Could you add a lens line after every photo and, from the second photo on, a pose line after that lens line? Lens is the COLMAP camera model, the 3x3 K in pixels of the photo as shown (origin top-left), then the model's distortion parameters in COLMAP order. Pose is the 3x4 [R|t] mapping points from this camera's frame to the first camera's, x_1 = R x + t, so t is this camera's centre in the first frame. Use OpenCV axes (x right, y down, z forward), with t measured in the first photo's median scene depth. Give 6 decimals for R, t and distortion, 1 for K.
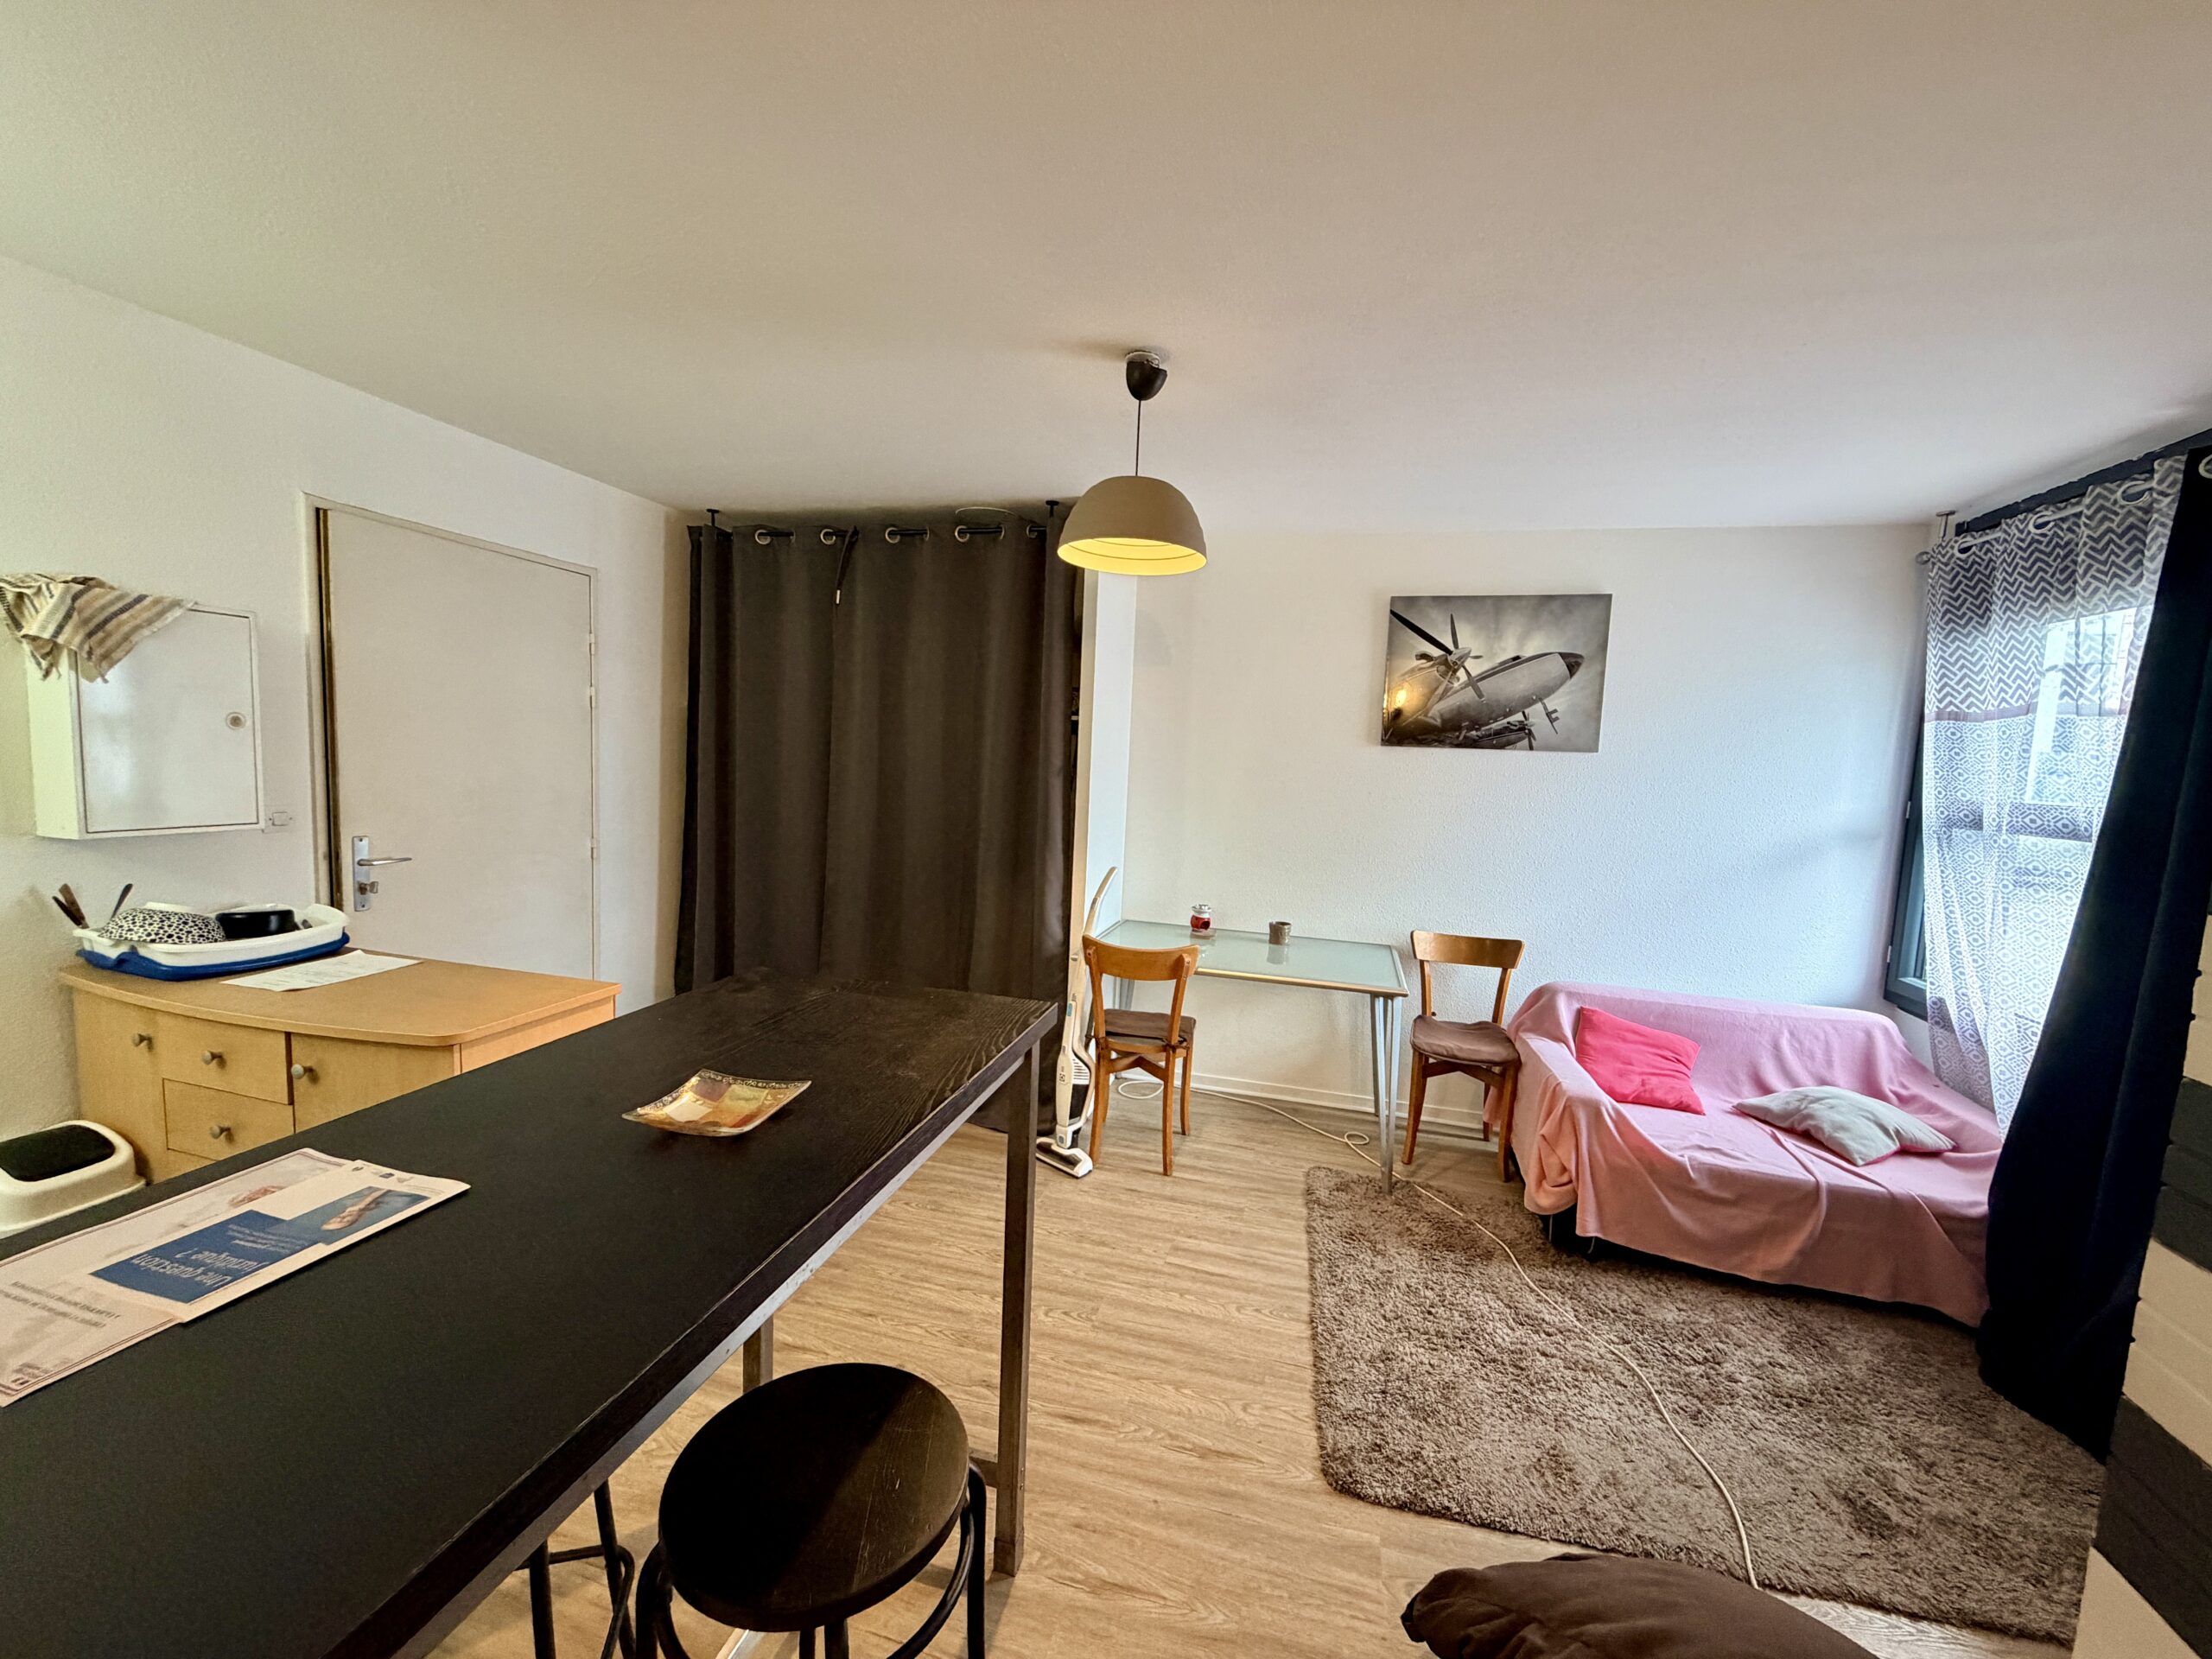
lens RADIAL K [[878.8, 0, 1099.6], [0, 878.8, 834.2], [0, 0, 1]] dist [-0.000831, 0.000049]
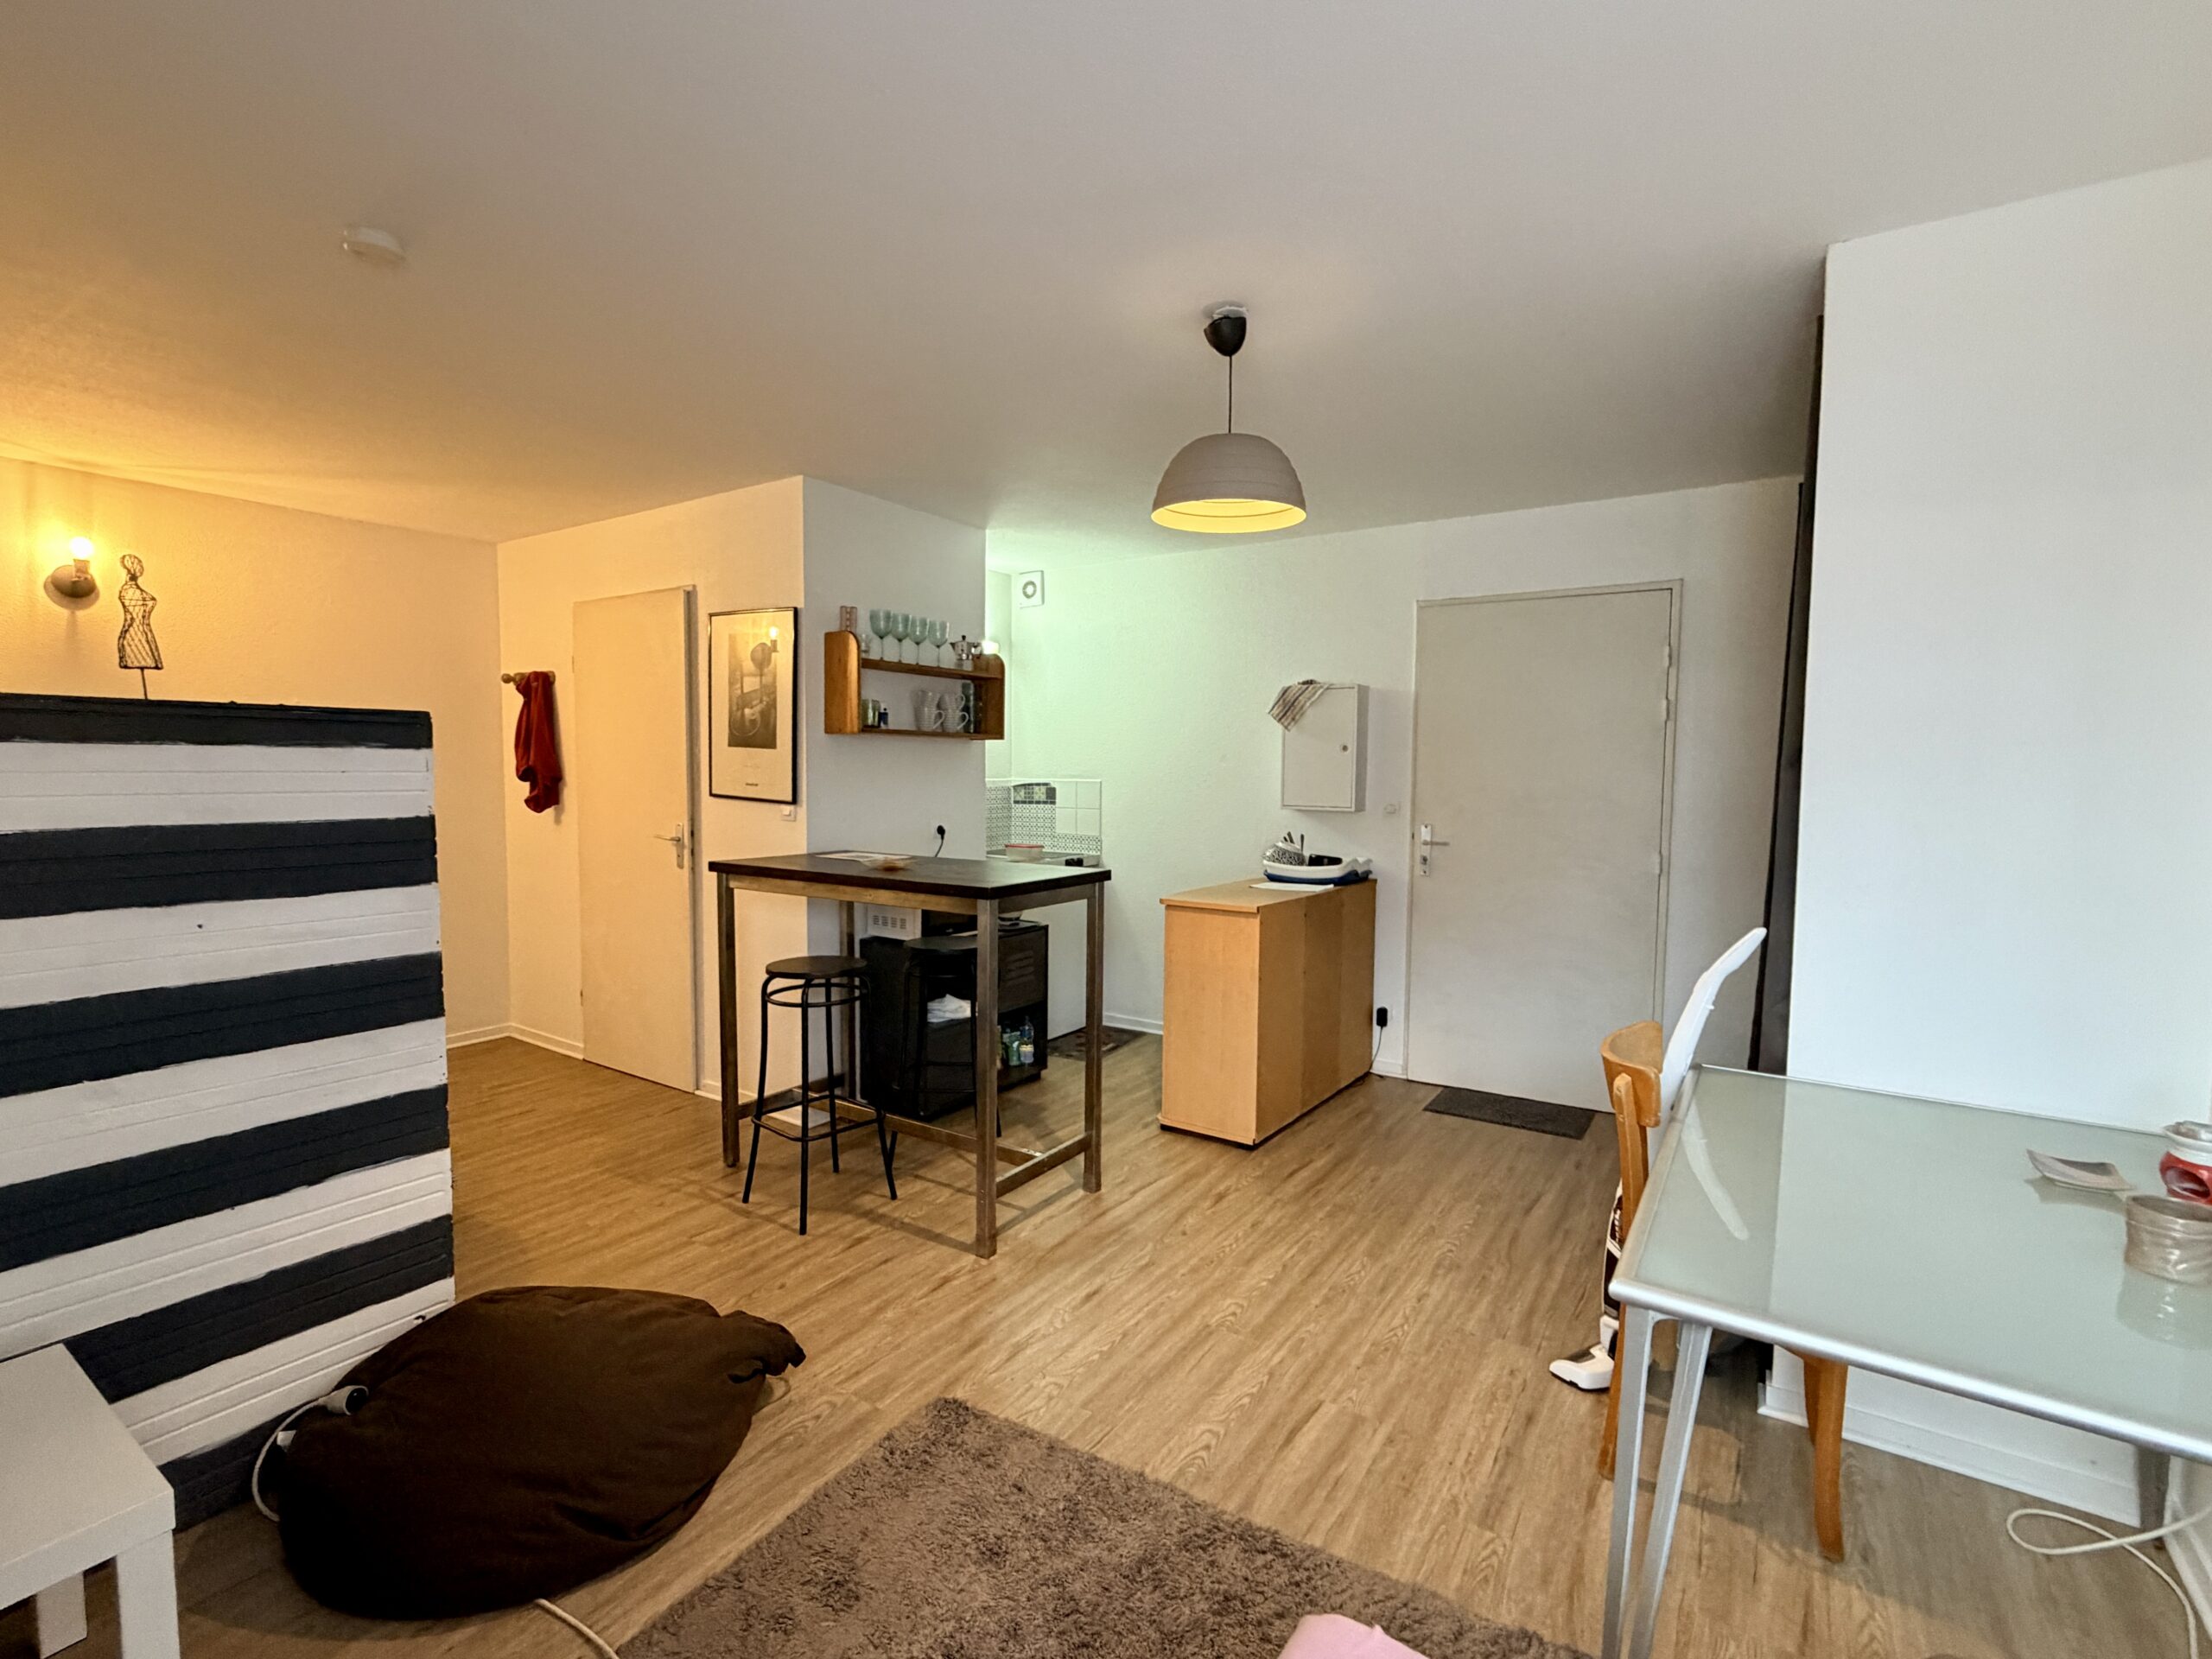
lens RADIAL K [[1010.0, 0, 1106.0], [0, 1010.0, 829.5], [0, 0, 1]] dist [-0.000966, -0.000012]
pose [[-0.315146, 0.010233, -0.948988, 0.805426], [-0.114443, 0.992235, 0.048705, -0.009288], [0.942118, 0.123955, -0.311528, 0.889308]]
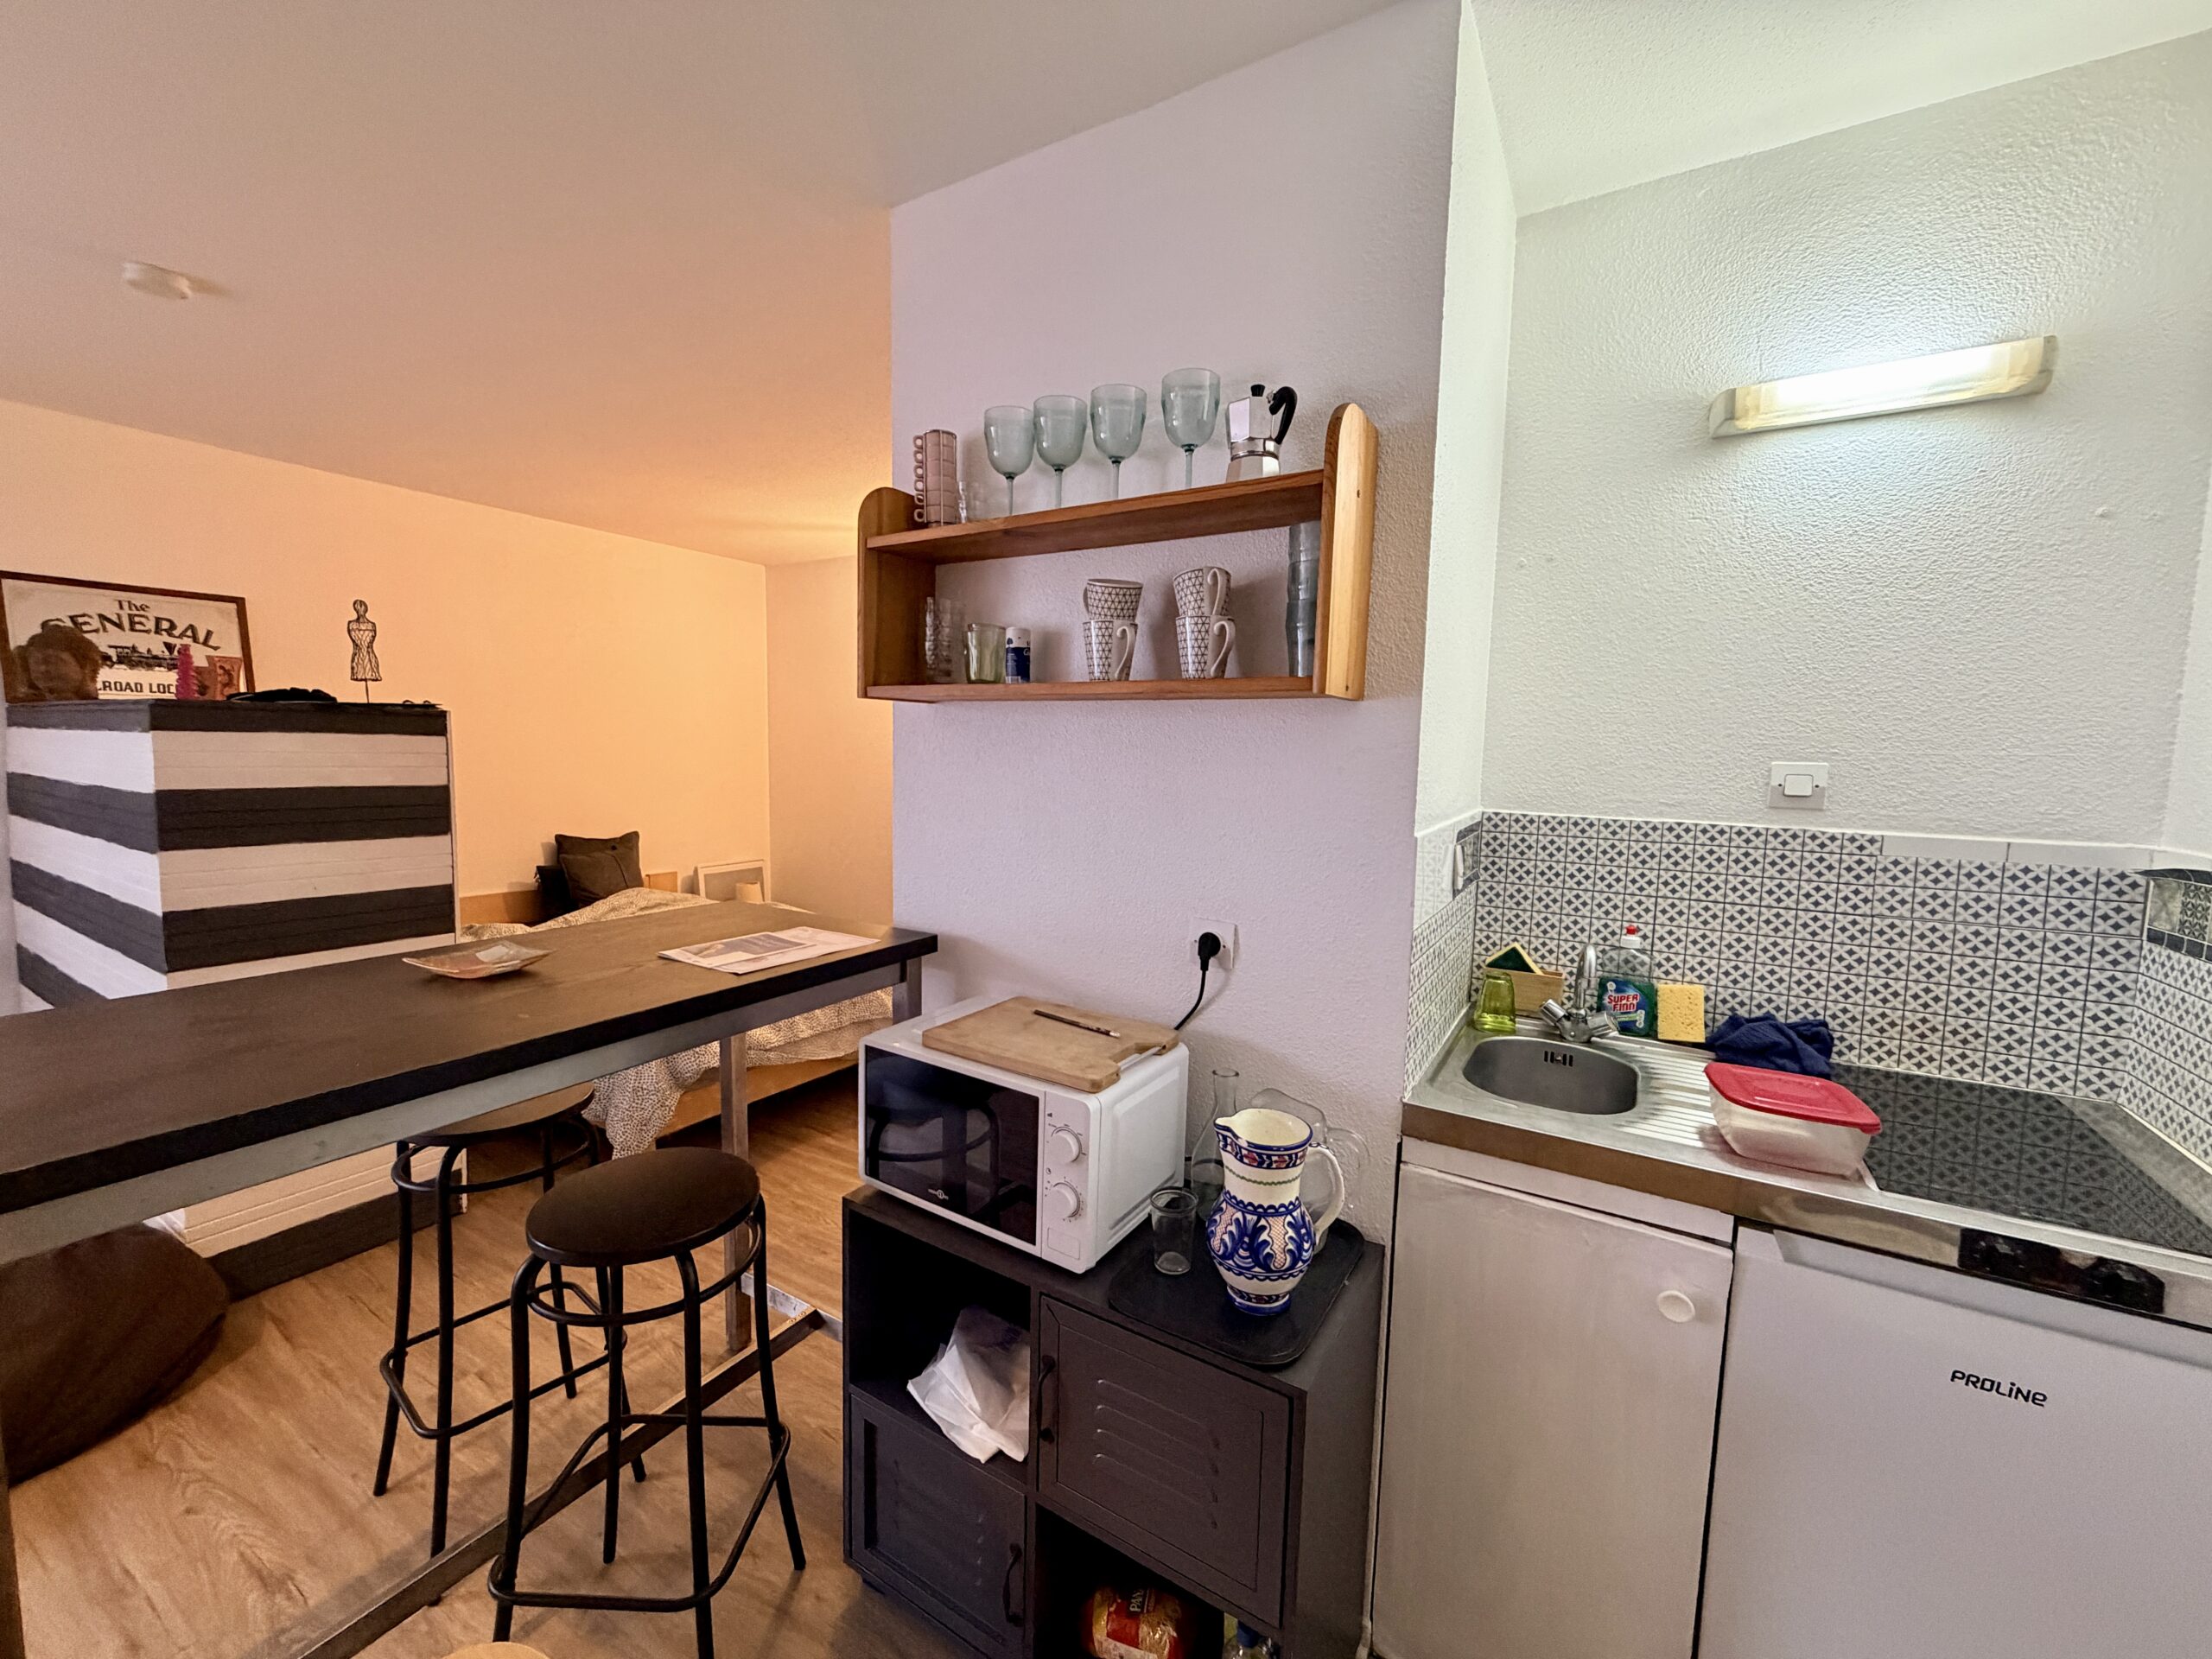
lens RADIAL K [[878.8, 0, 1099.6], [0, 878.8, 834.2], [0, 0, 1]] dist [-0.000831, 0.000049]
pose [[-0.959636, -0.092609, 0.265562, -0.566289], [-0.039144, 0.979021, 0.199963, -0.062153], [-0.278509, 0.181497, -0.943129, 0.667131]]
